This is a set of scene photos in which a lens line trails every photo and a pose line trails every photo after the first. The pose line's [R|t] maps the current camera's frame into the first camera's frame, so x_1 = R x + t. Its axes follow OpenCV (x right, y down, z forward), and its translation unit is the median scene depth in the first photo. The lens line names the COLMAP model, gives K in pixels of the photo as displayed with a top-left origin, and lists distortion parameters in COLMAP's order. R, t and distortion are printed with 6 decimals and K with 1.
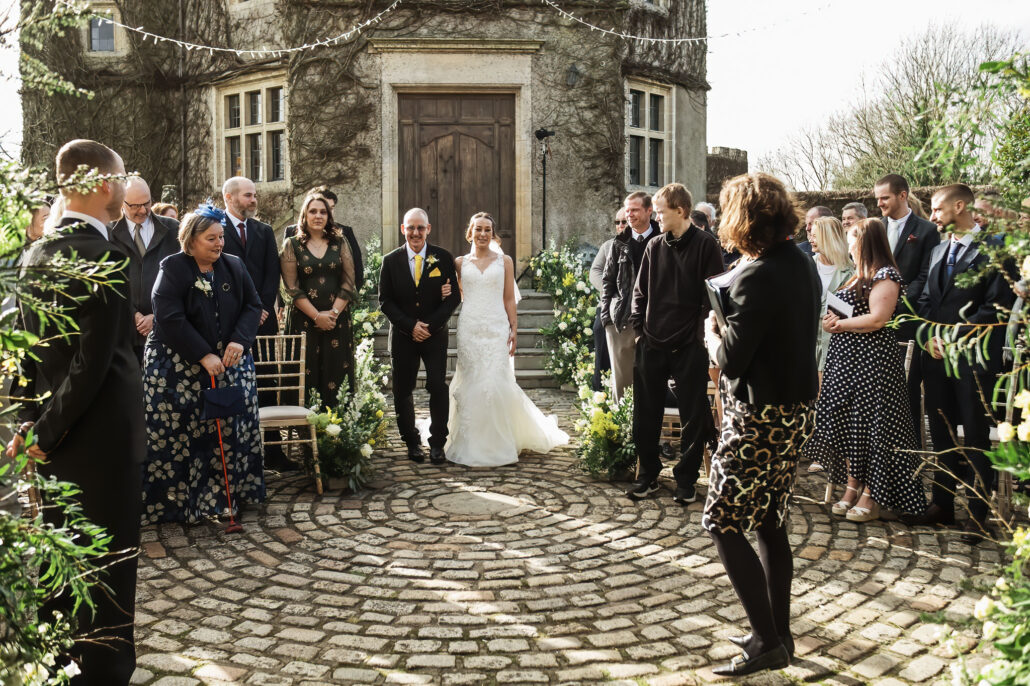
lens RADIAL K [[1030.7, 0, 517.2], [0, 1030.7, 331.7], [0, 0, 1]] dist [-0.159161, 0.263508]
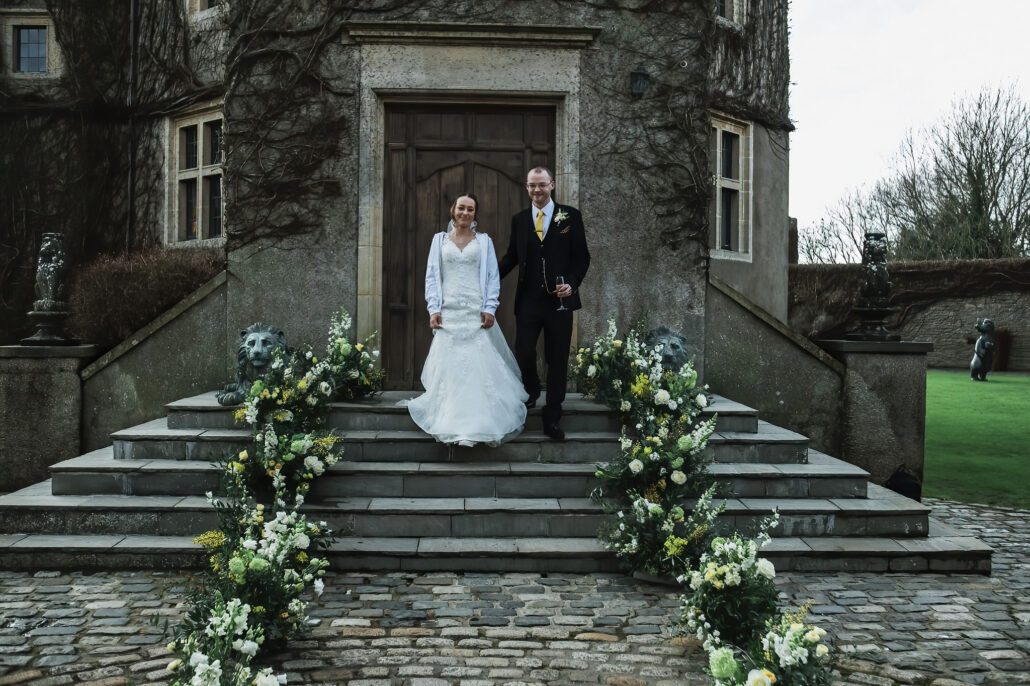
lens RADIAL K [[1030.7, 0, 517.2], [0, 1030.7, 331.7], [0, 0, 1]] dist [-0.159161, 0.263508]
pose [[0.999686, 0.012563, -0.021673, -0.010961], [-0.014038, 0.997499, -0.069279, -0.034397], [0.020749, 0.069561, 0.997362, 0.326762]]
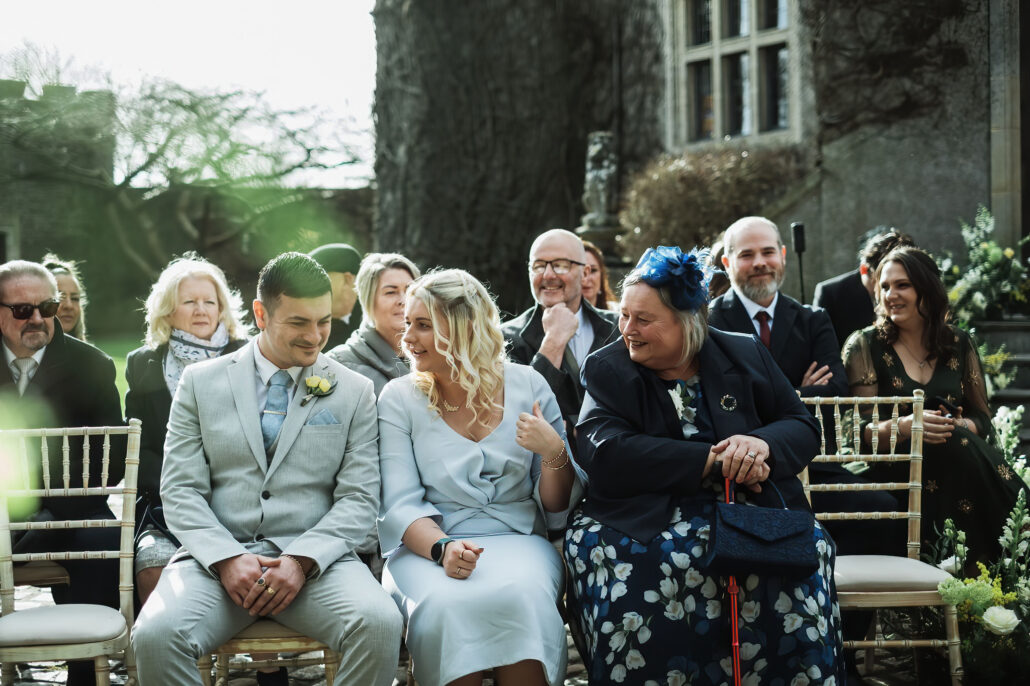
lens RADIAL K [[1580.6, 0, 515.0], [0, 1580.6, 343.0], [0, 0, 1]] dist [-0.007766, -0.018018]
pose [[0.931644, 0.000788, -0.363371, -0.063400], [-0.012359, 0.999488, -0.029521, 0.001138], [0.363162, 0.031994, 0.931177, 0.152617]]
